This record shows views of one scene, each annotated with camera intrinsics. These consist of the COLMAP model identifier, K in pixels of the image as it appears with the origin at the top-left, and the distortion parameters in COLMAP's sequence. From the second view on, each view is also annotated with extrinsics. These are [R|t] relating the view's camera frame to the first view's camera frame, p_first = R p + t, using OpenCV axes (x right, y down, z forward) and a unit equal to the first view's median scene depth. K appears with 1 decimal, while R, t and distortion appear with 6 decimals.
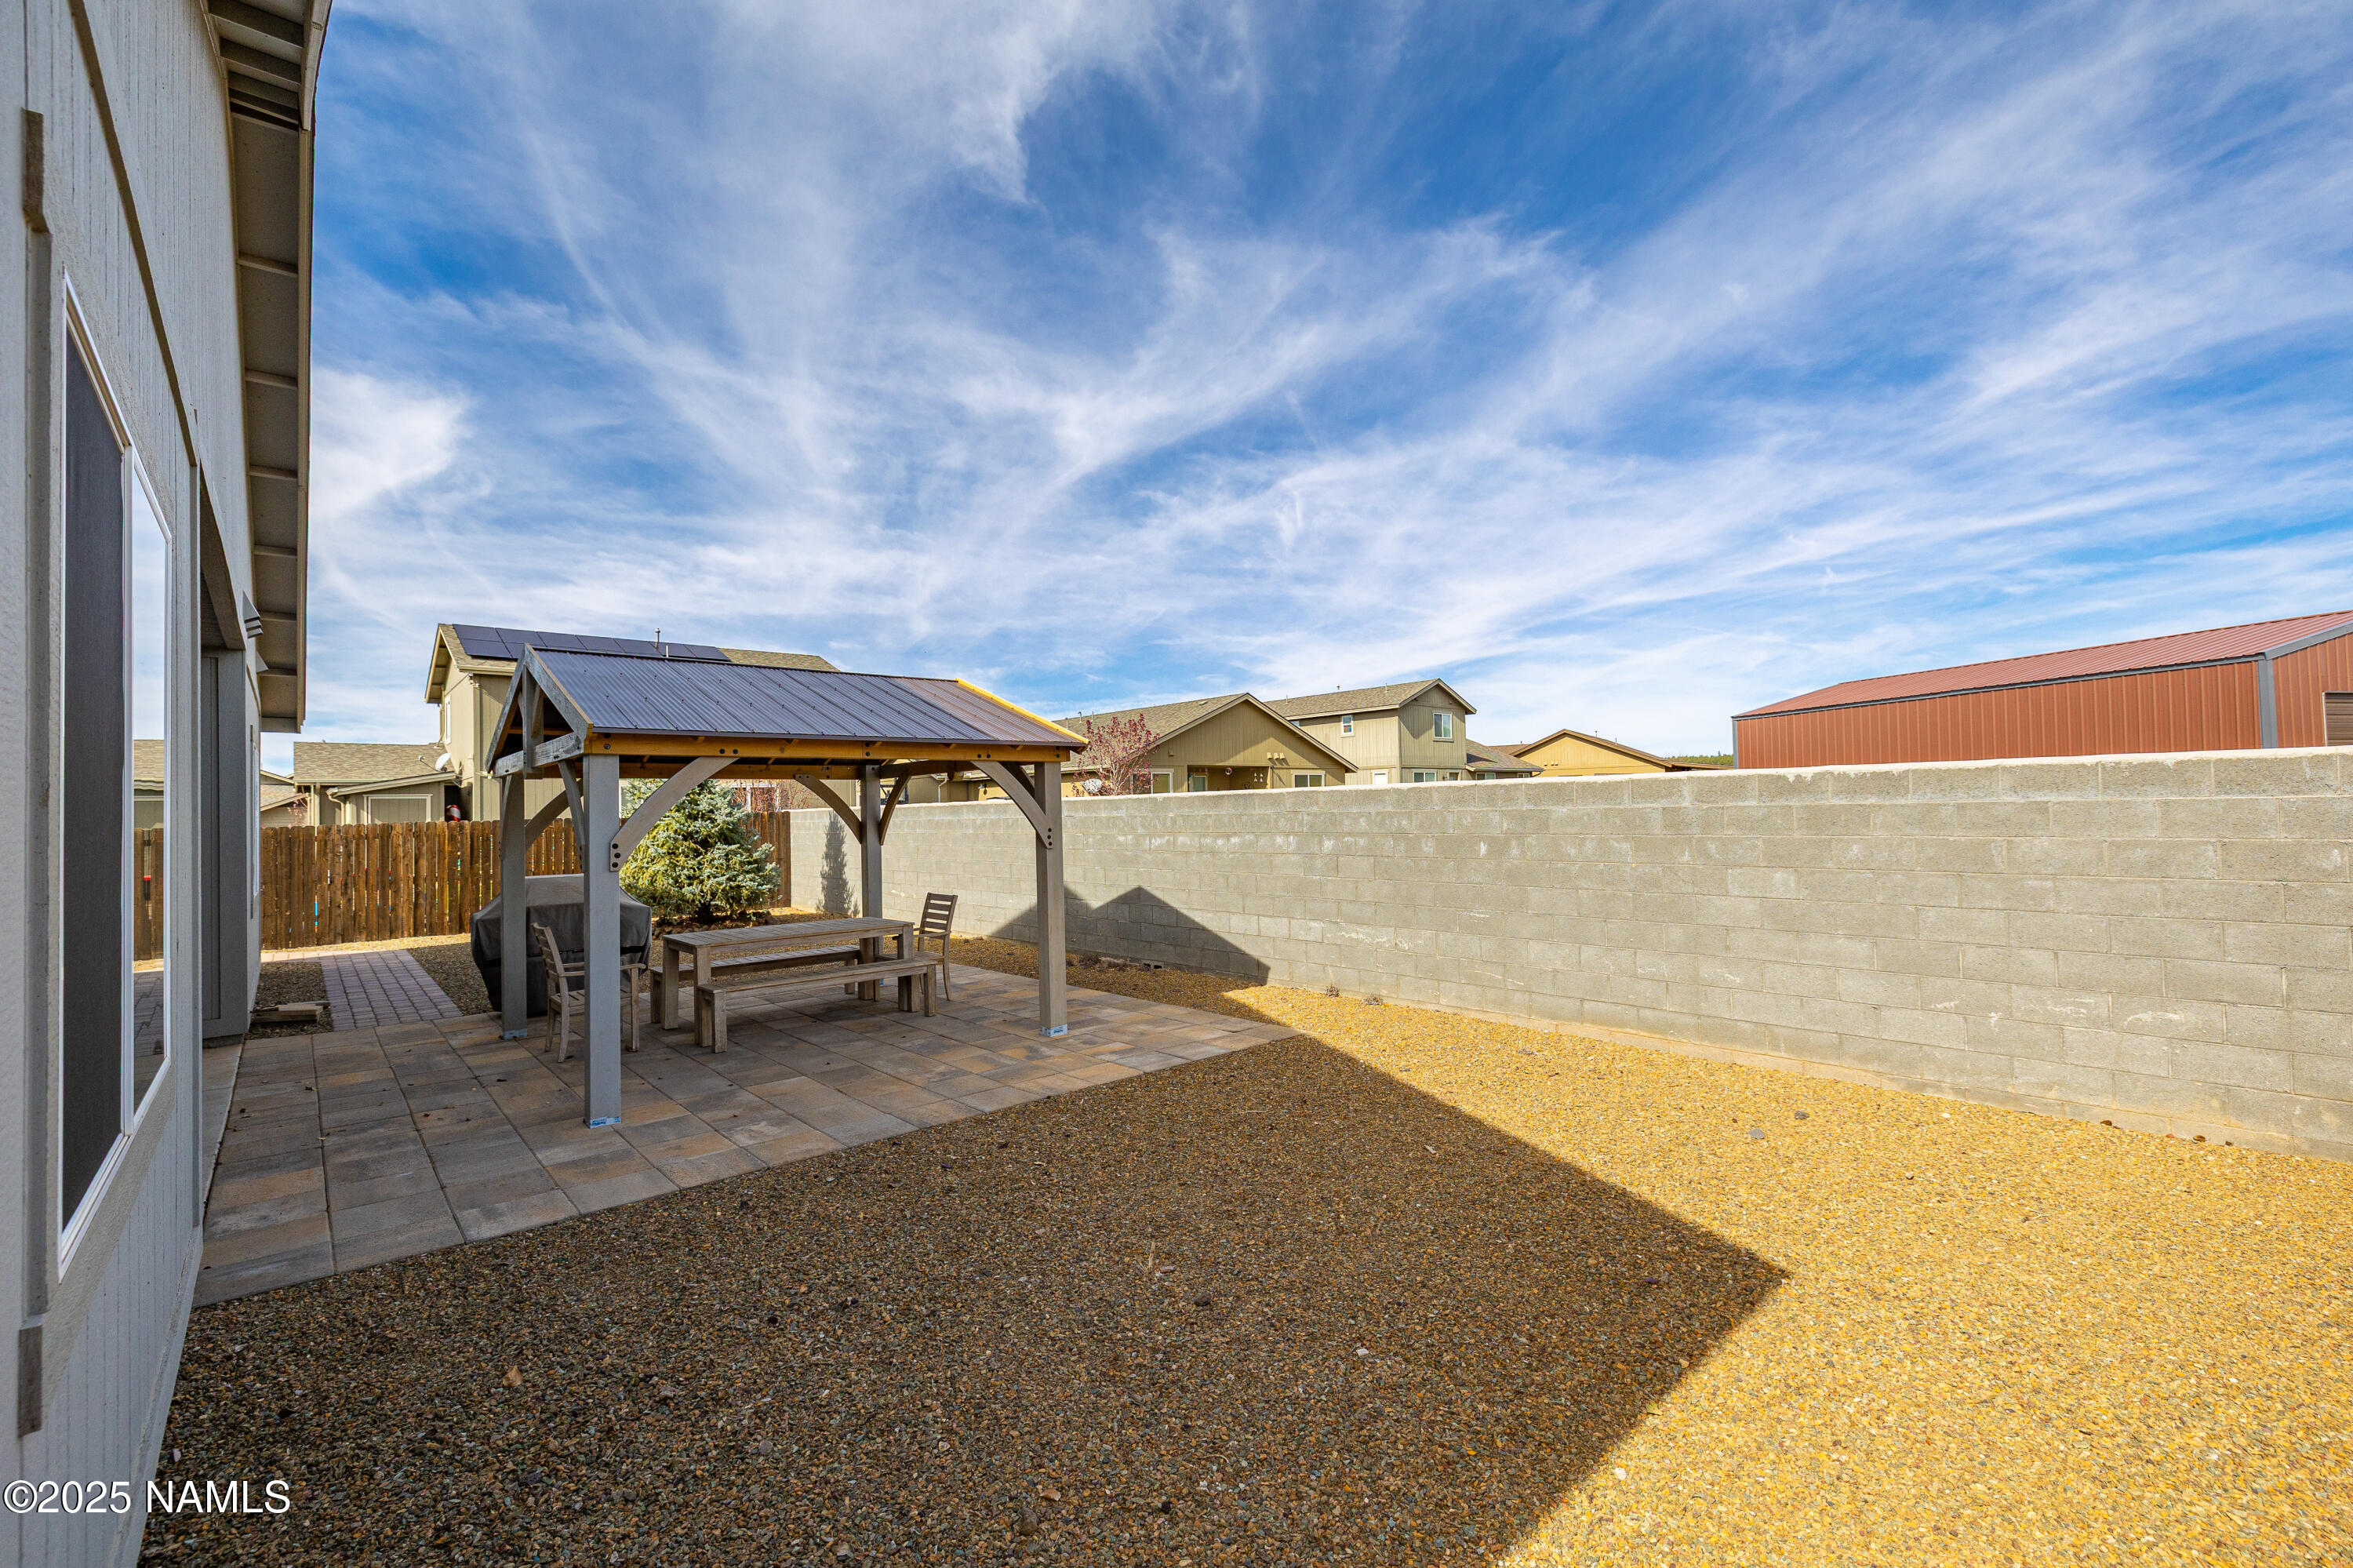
lens RADIAL K [[1018.2, 0, 1163.2], [0, 1018.2, 789.6], [0, 0, 1]] dist [0.002280, -0.001927]
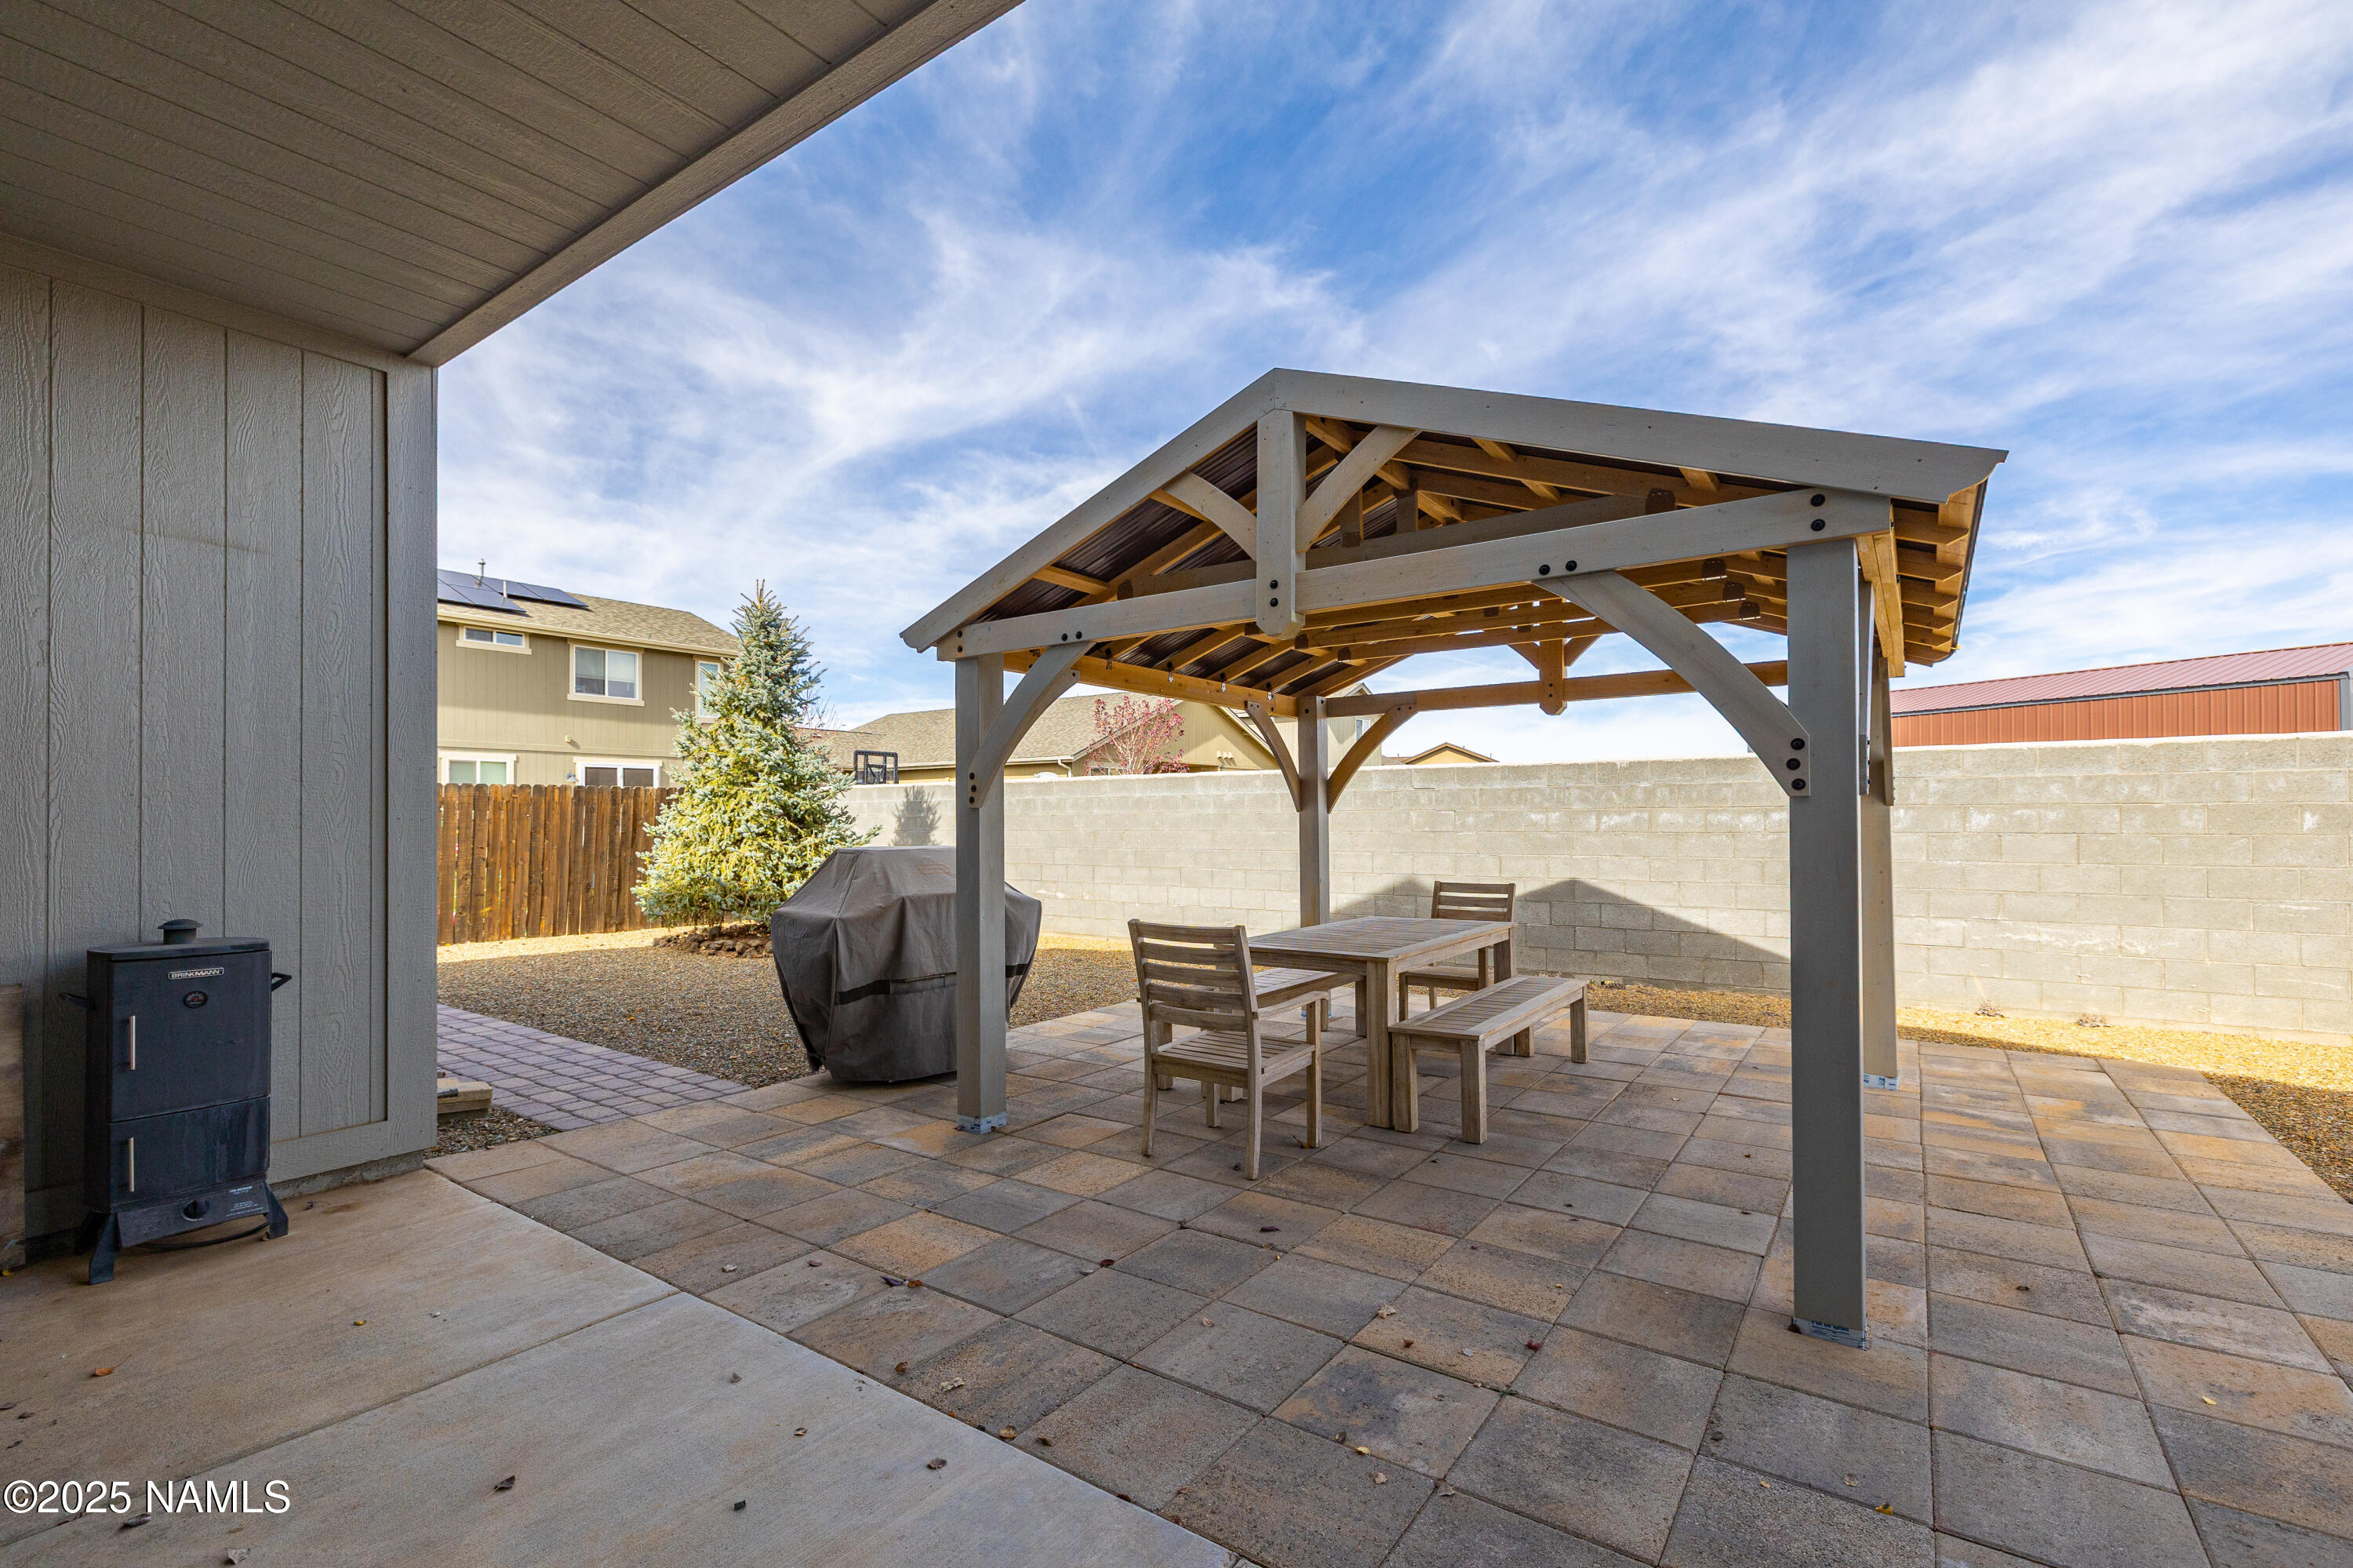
lens RADIAL K [[1042.3, 0, 1187.8], [0, 1042.3, 811.8], [0, 0, 1]] dist [0.001135, -0.000647]
pose [[0.969669, 0.021227, 0.243497, -0.584969], [-0.023094, 0.999722, 0.004814, 0.056394], [-0.243327, -0.010292, 0.969890, 0.371644]]
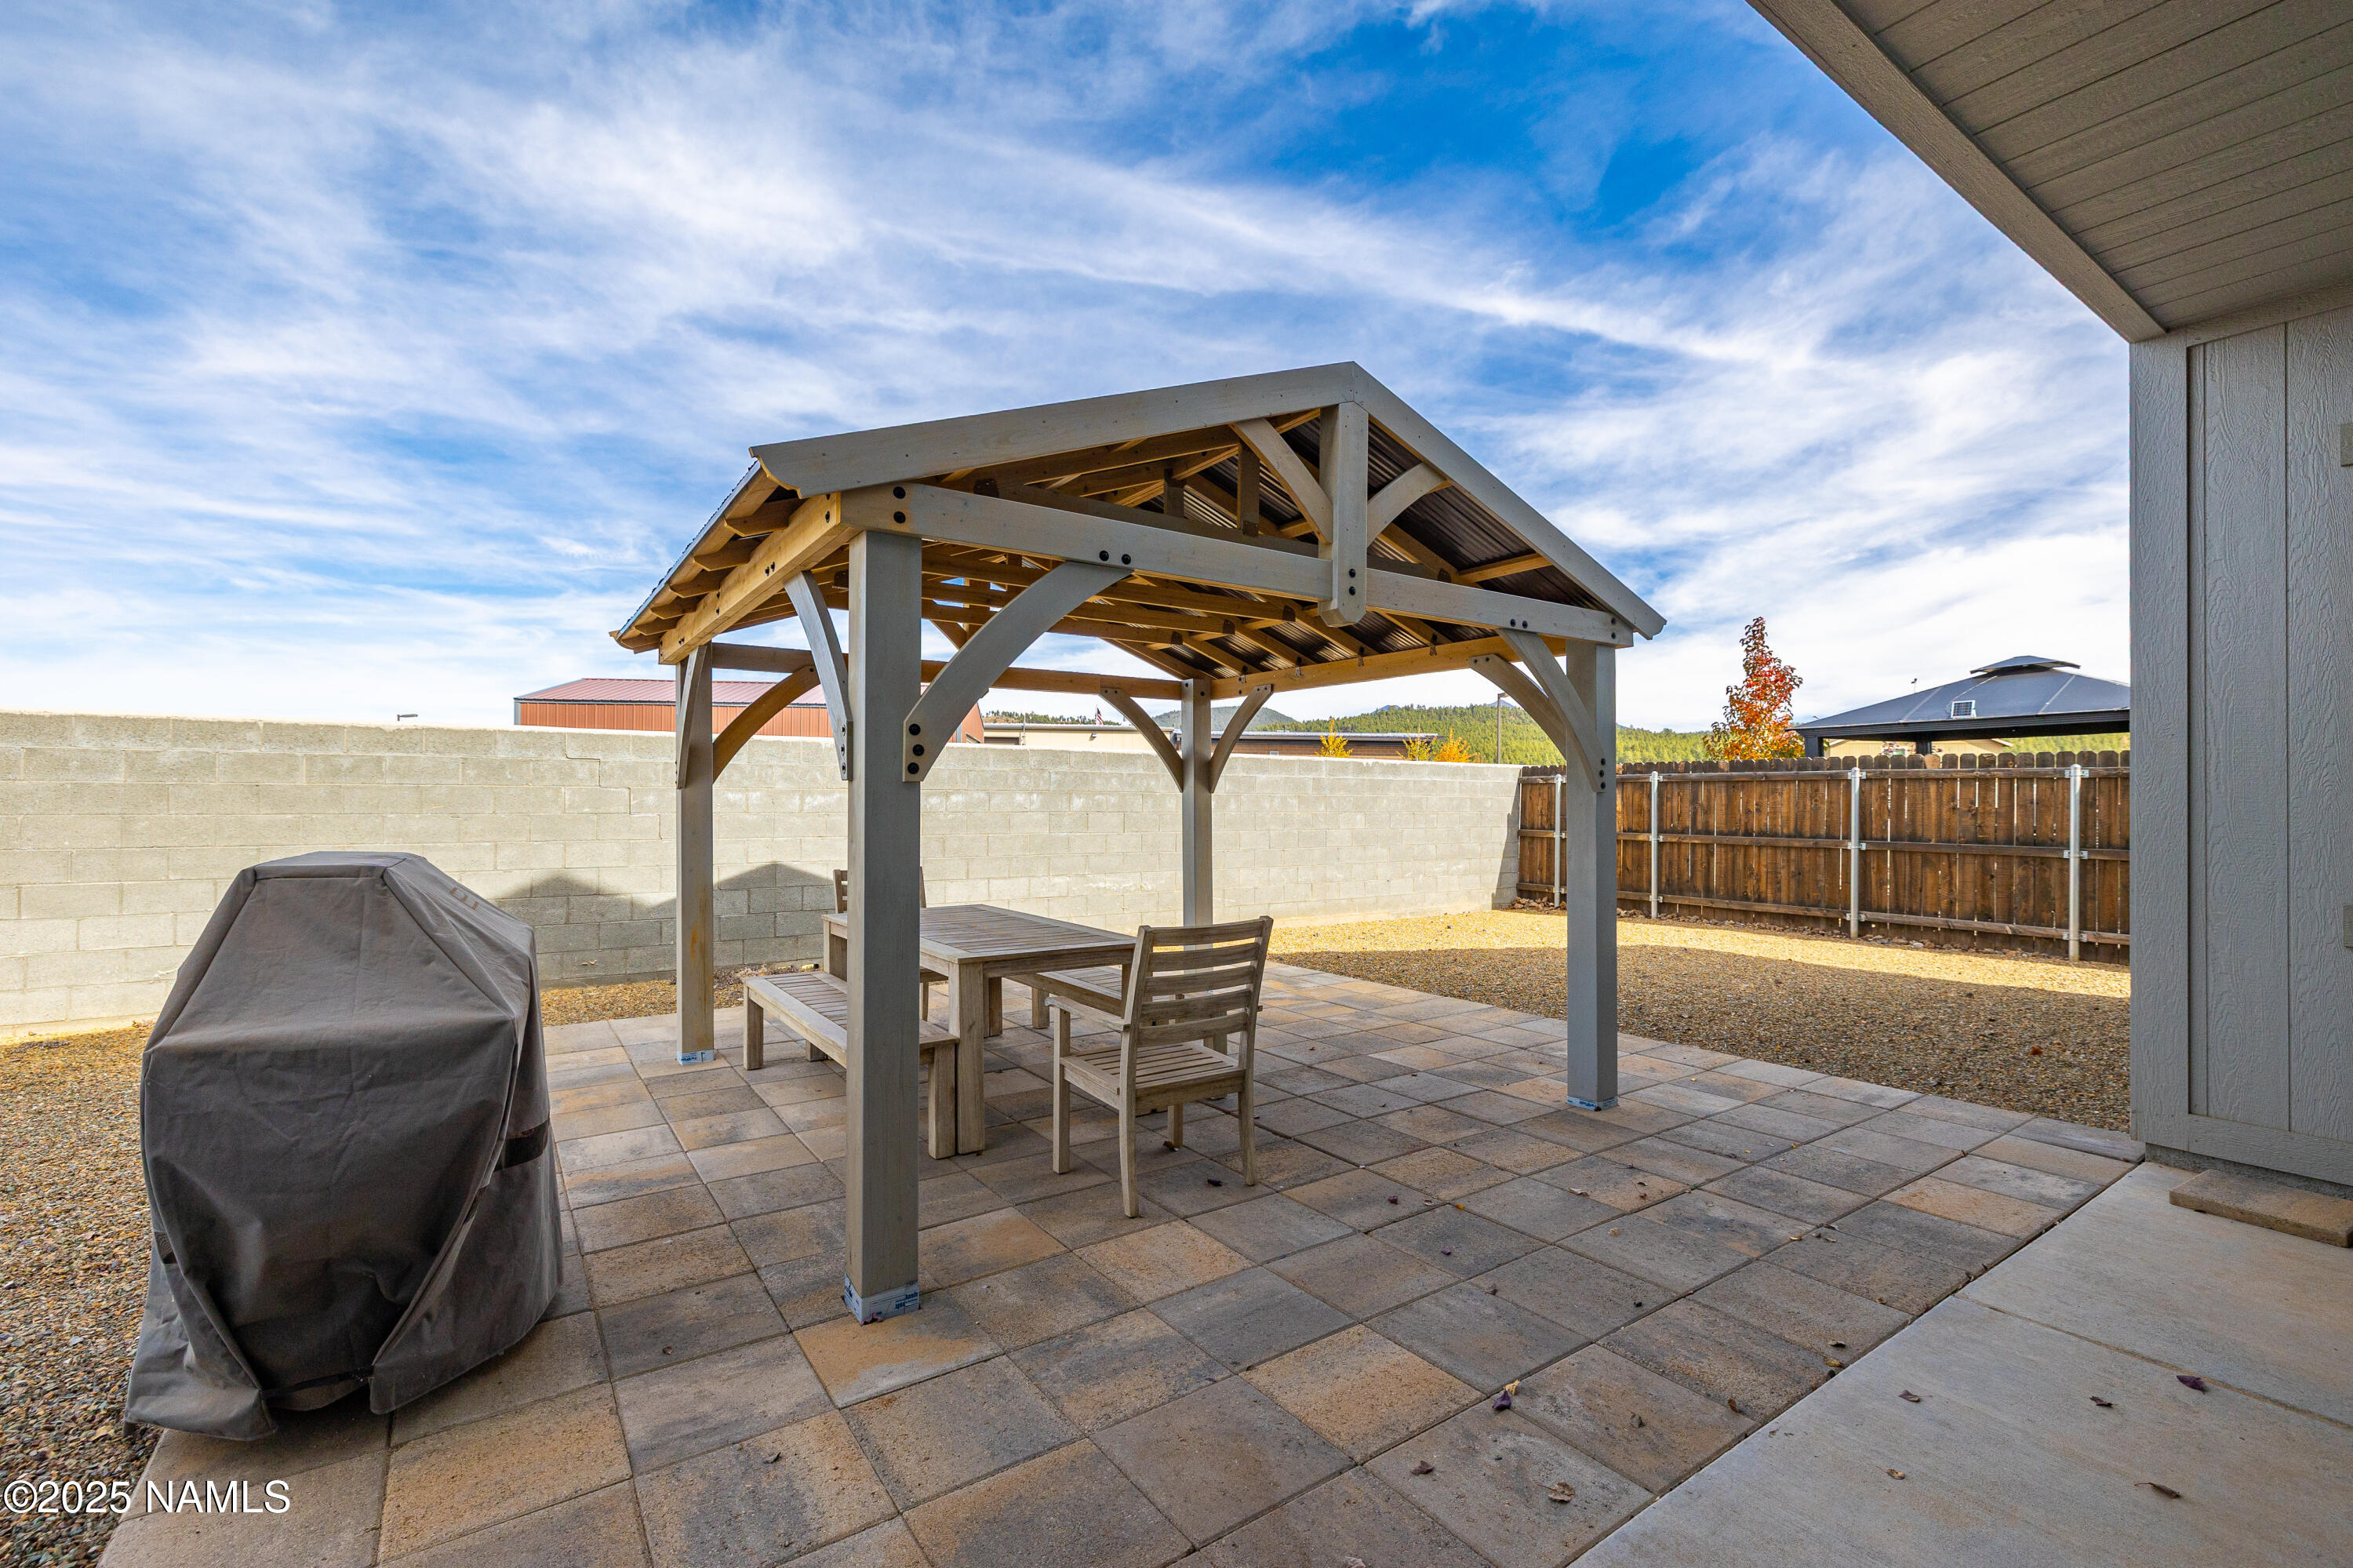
lens RADIAL K [[1018.2, 0, 1184.6], [0, 1018.2, 798.7], [0, 0, 1]] dist [0.002280, -0.001927]
pose [[0.097961, 0.024689, 0.994884, -0.844633], [-0.028387, 0.999355, -0.022005, 0.068290], [-0.994785, -0.026086, 0.098599, 0.759463]]
